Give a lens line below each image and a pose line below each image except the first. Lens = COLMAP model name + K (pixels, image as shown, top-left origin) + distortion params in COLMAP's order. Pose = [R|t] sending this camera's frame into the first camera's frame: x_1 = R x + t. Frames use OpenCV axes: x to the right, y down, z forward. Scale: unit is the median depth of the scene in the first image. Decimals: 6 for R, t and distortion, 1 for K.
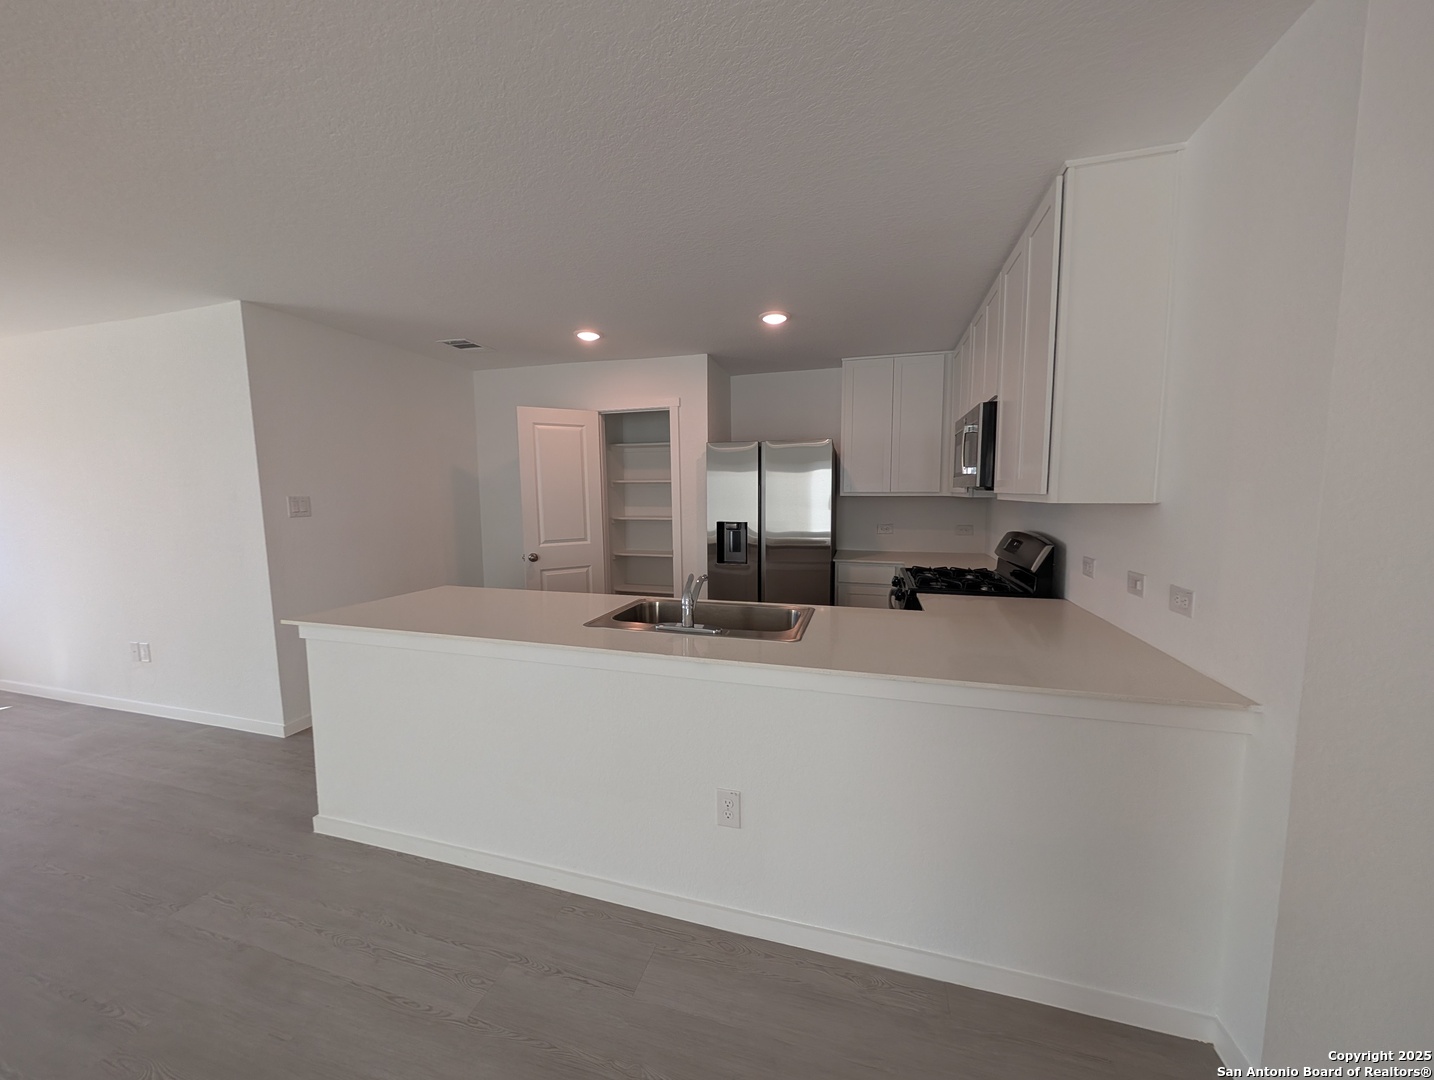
lens RADIAL K [[522.5, 0, 712.2], [0, 522.5, 542.0], [0, 0, 1]] dist [-0.000560, 0.000311]
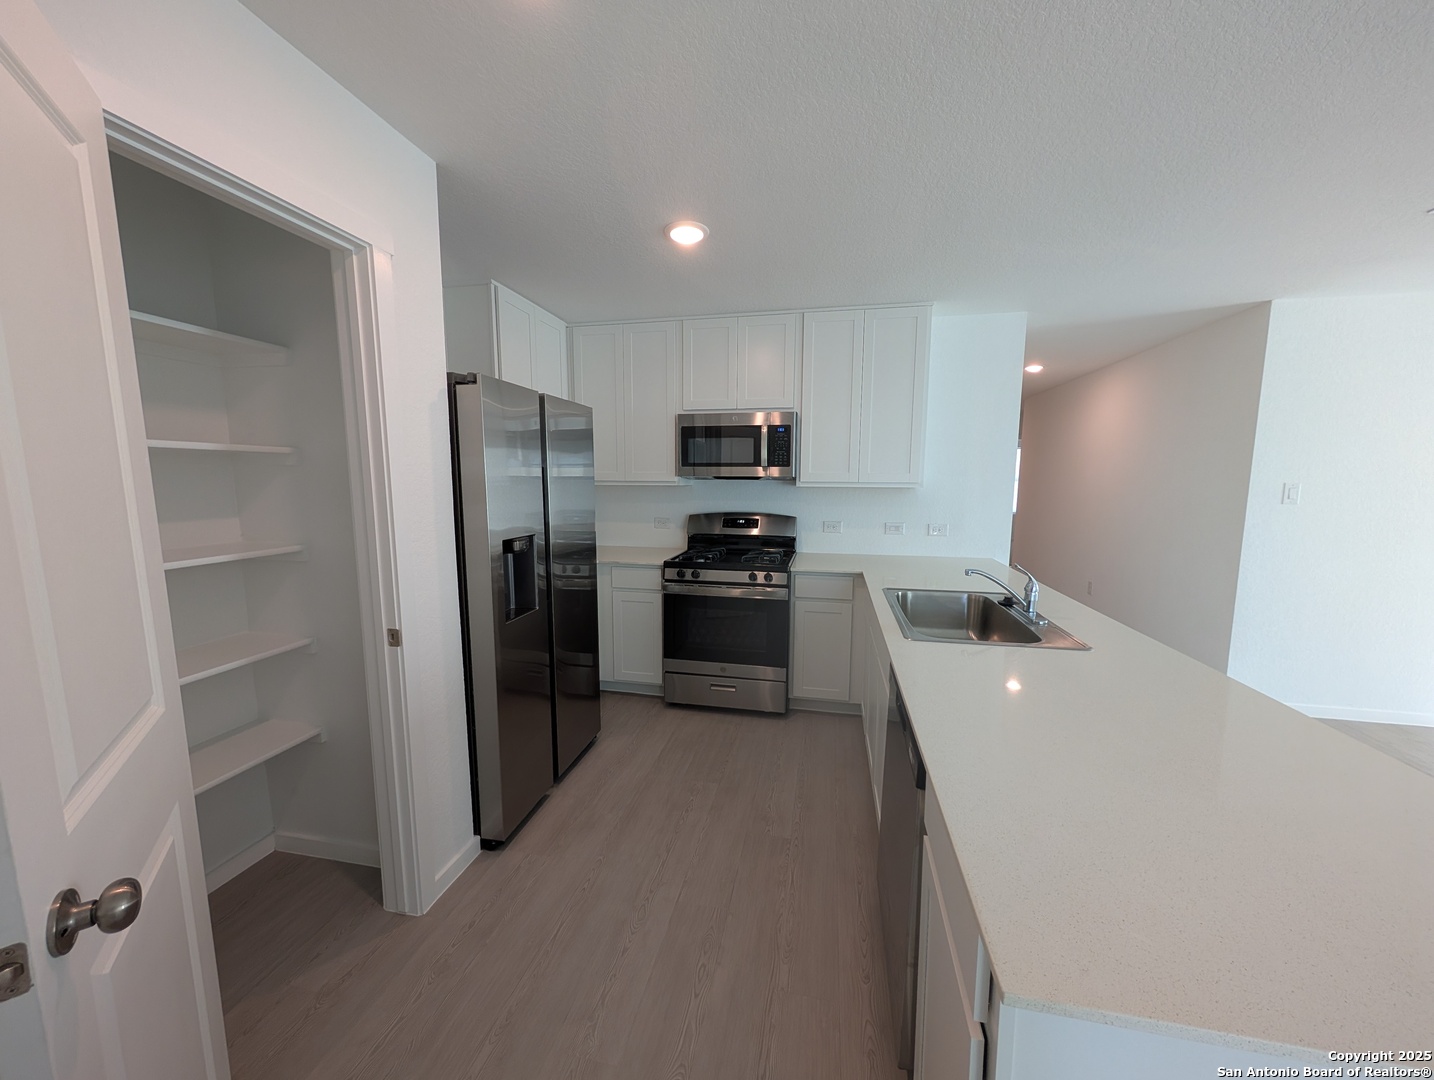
lens RADIAL K [[522.5, 0, 719.3], [0, 522.5, 540.5], [0, 0, 1]] dist [-0.000560, 0.000311]
pose [[-0.080357, -0.112808, 0.990362, -0.485827], [0.087564, 0.988935, 0.119750, -0.077321], [-0.992913, 0.096343, -0.069590, 0.804113]]
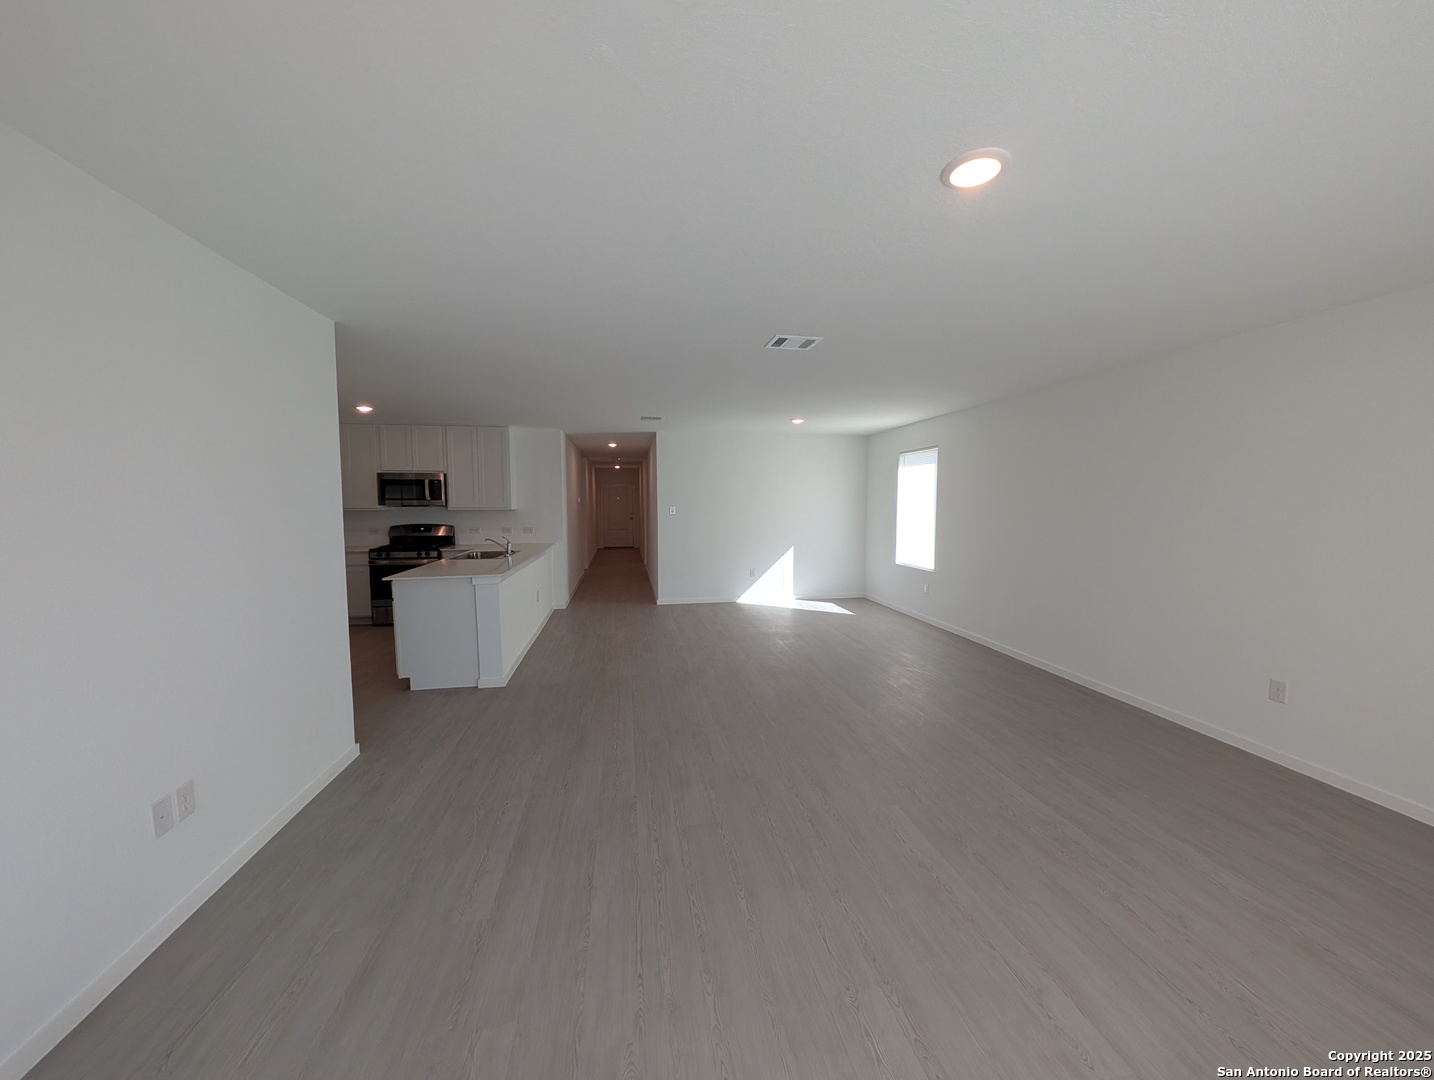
lens RADIAL K [[522.5, 0, 714.6], [0, 522.5, 542.0], [0, 0, 1]] dist [-0.000560, 0.000311]
pose [[-0.449151, -0.063231, 0.891215, -1.526485], [0.084649, 0.989994, 0.112900, -0.066830], [-0.889437, 0.126150, -0.439305, 0.604196]]
